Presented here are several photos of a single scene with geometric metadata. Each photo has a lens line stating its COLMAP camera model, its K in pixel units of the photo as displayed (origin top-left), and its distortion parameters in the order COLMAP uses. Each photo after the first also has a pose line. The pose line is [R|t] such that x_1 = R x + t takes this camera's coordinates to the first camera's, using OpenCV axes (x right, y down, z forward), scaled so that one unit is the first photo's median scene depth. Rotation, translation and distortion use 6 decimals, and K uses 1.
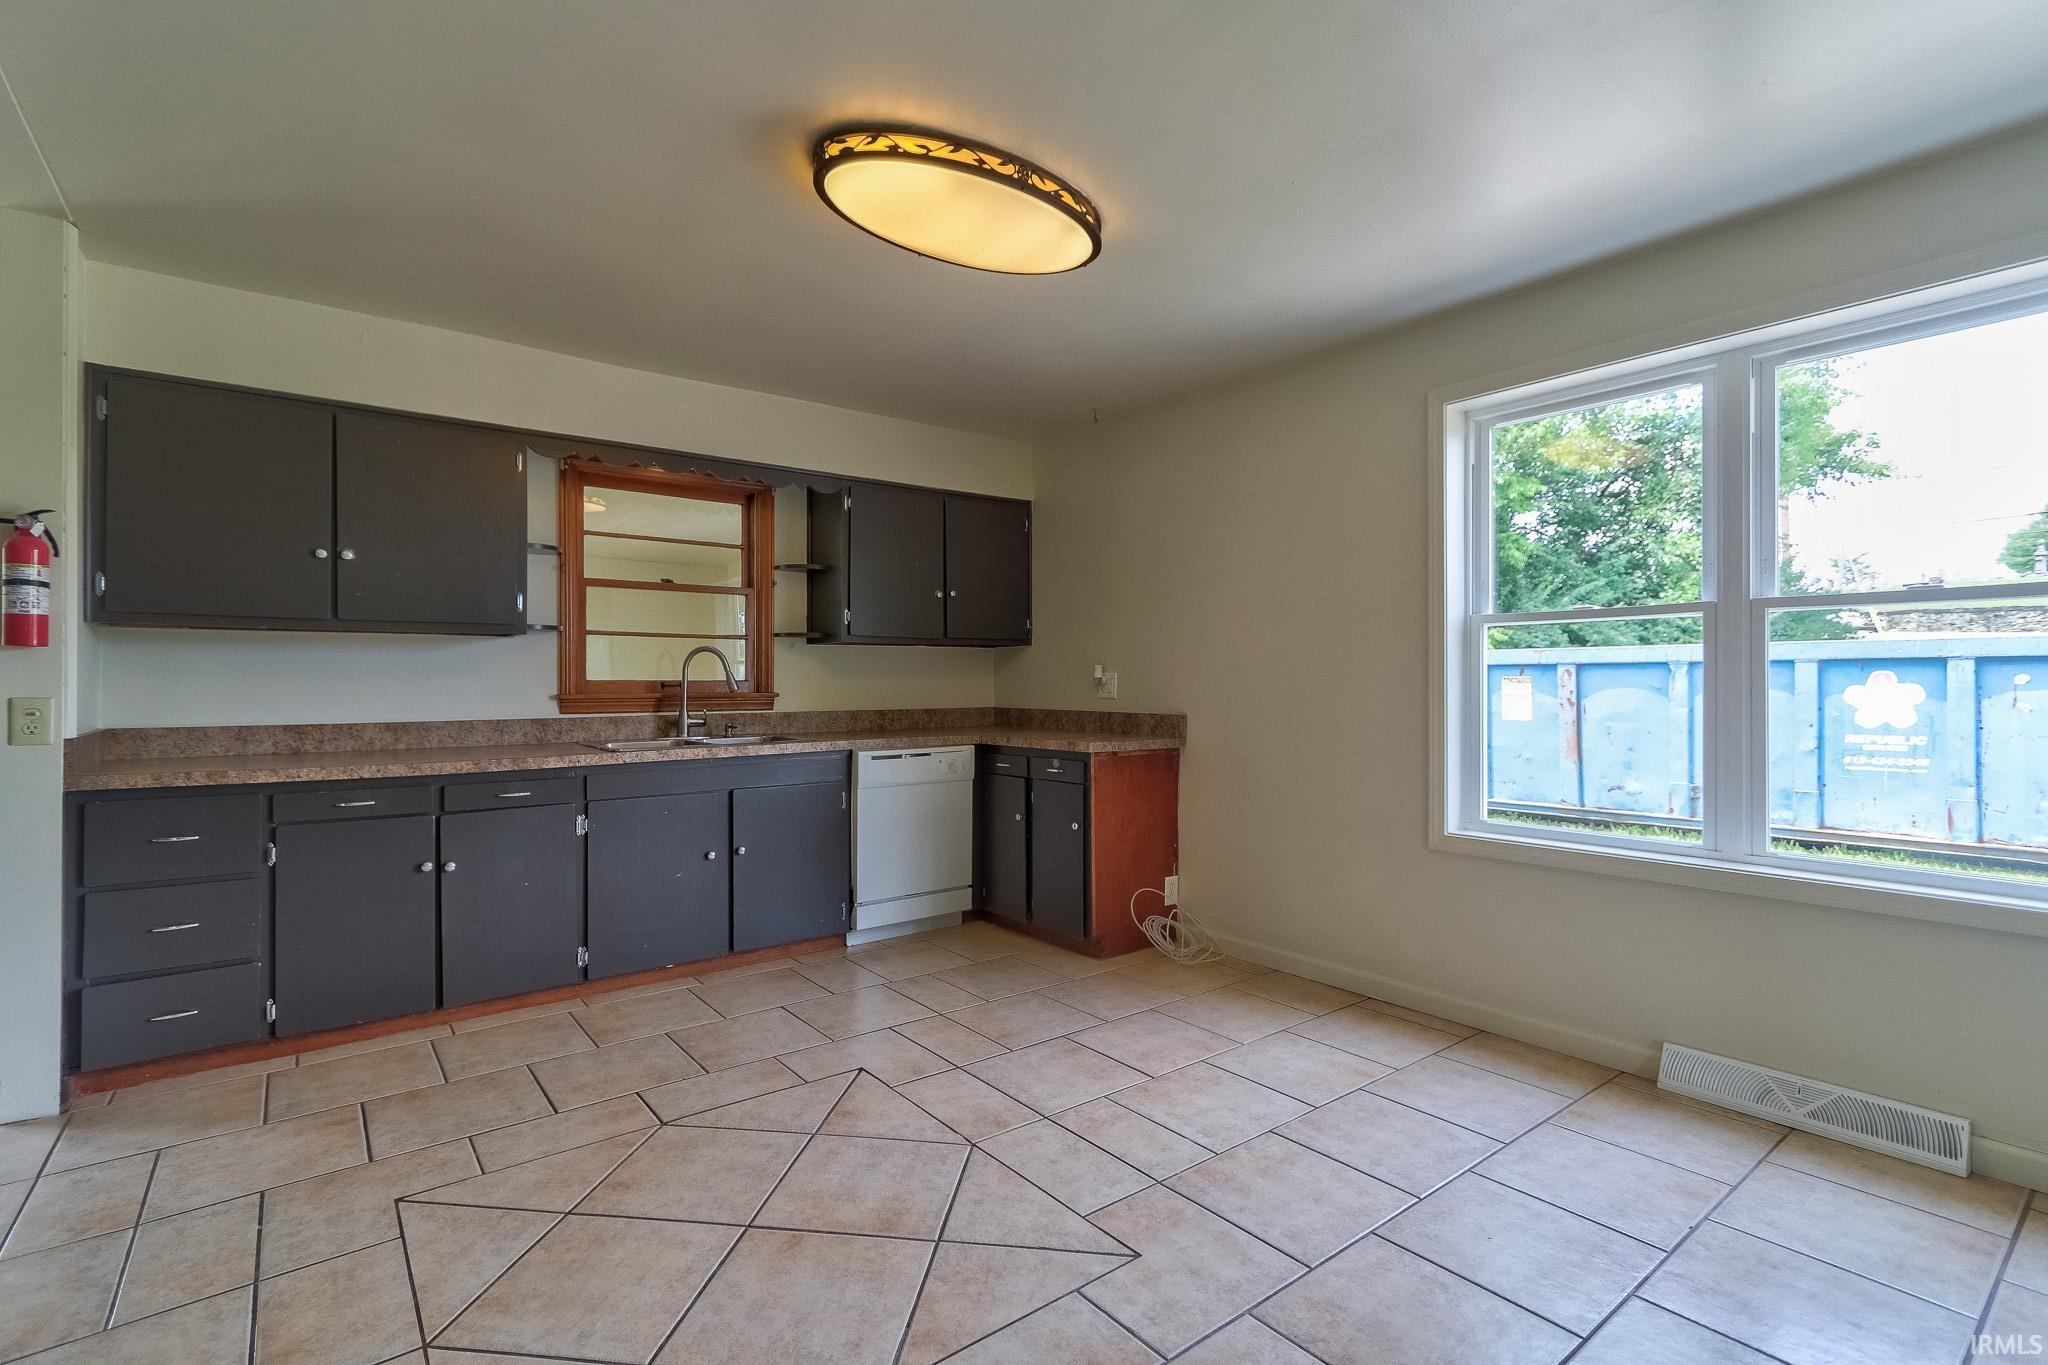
lens RADIAL K [[946.5, 0, 1013.9], [0, 946.5, 684.3], [0, 0, 1]] dist [-0.002703, 0.000137]
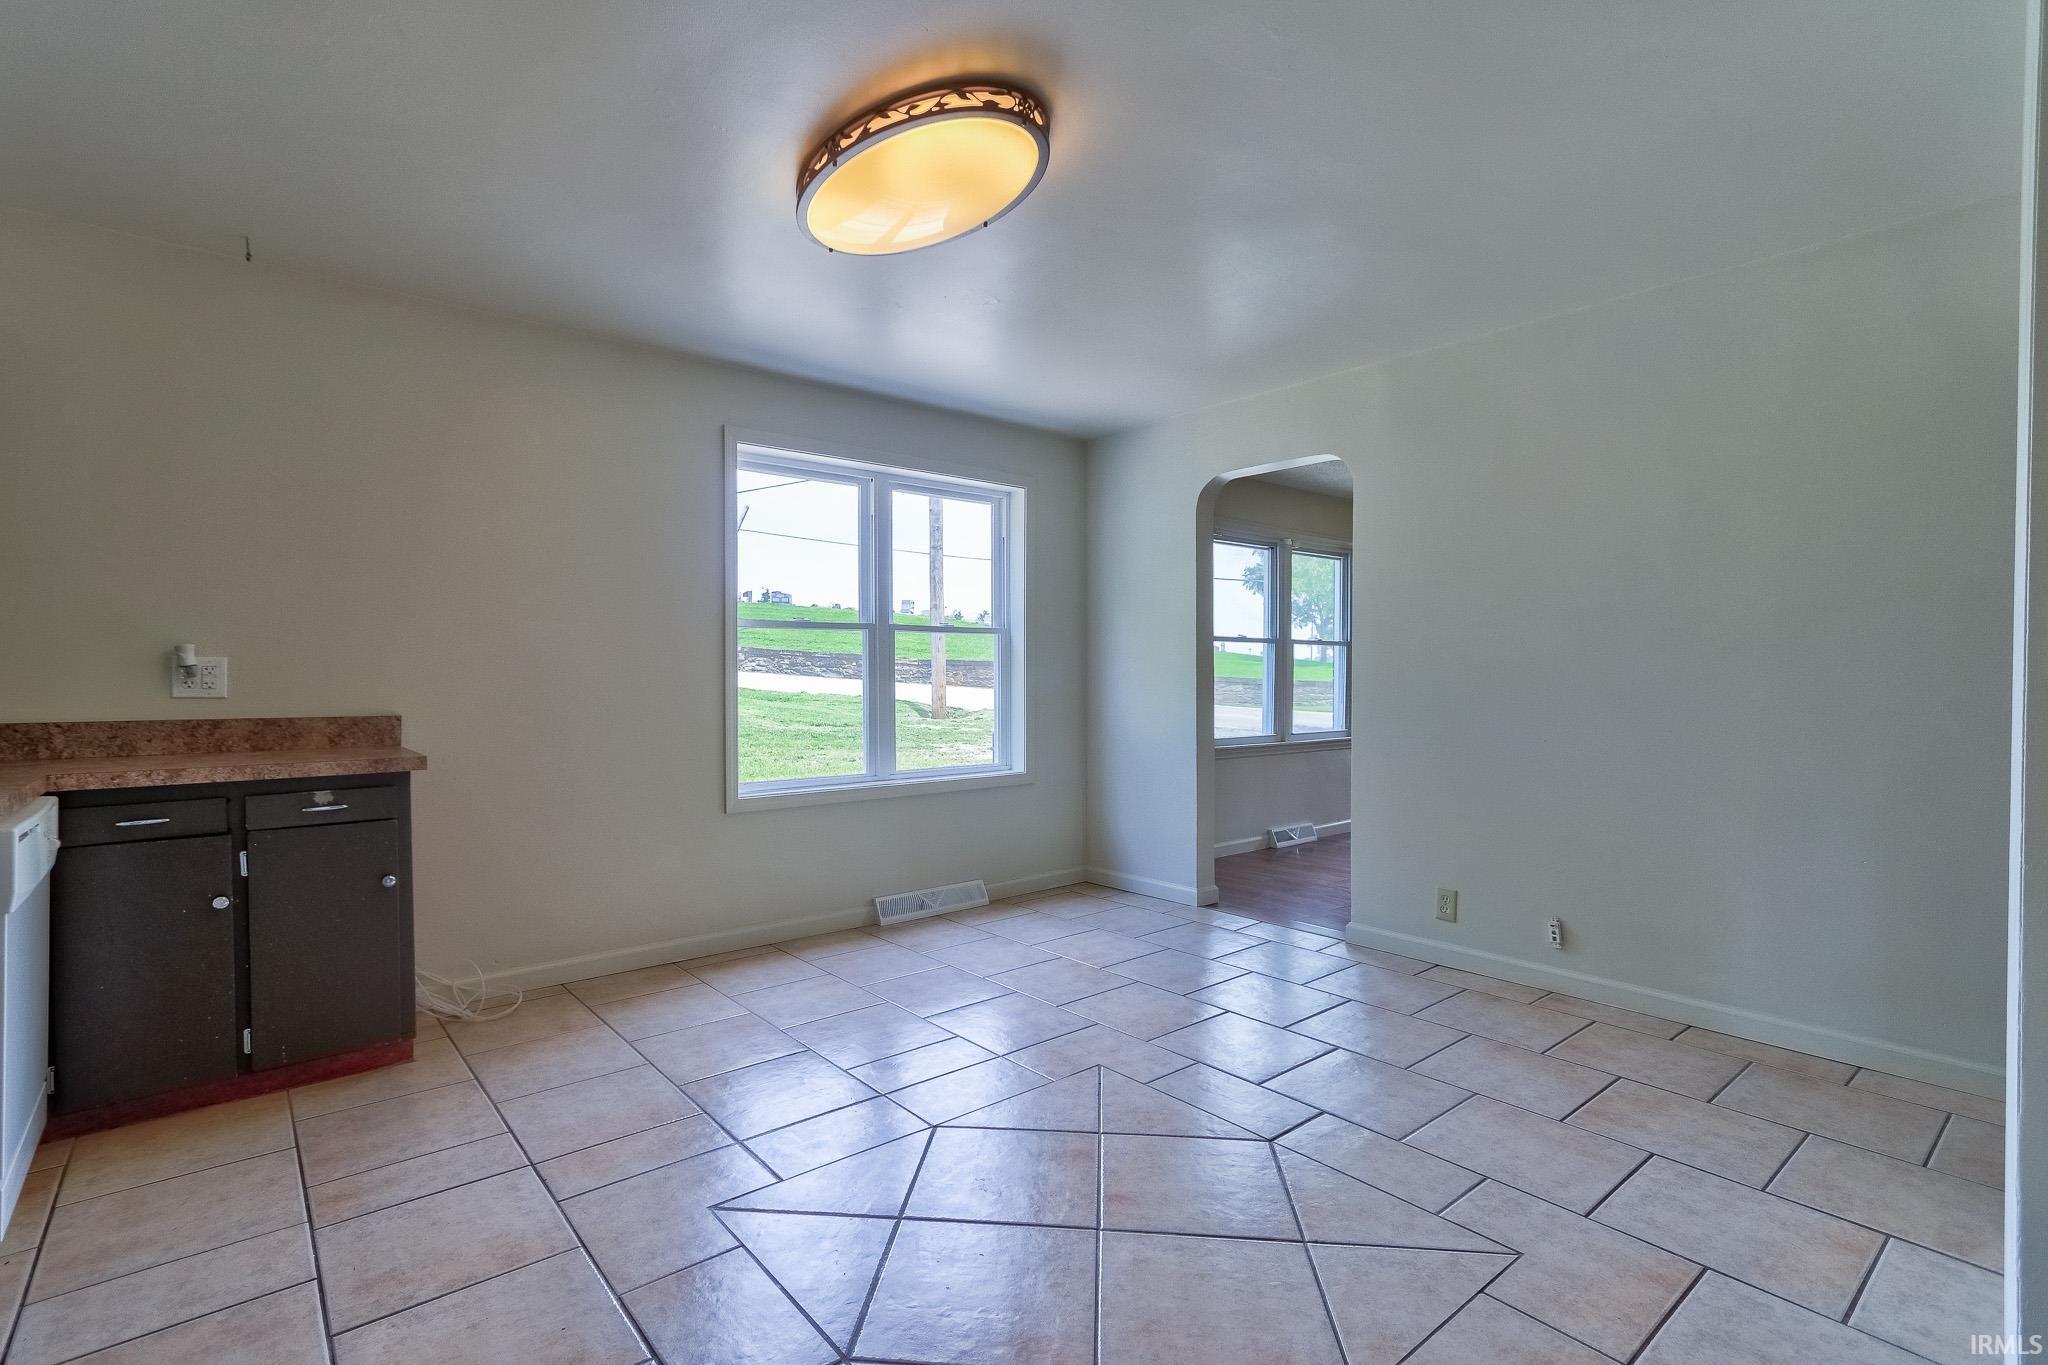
lens RADIAL K [[946.5, 0, 1013.9], [0, 946.5, 684.3], [0, 0, 1]] dist [-0.002703, 0.000137]
pose [[-0.039140, -0.010547, 0.999178, -0.777959], [-0.000070, 0.999944, 0.010552, -0.000644], [-0.999234, 0.000343, -0.039138, 0.700682]]
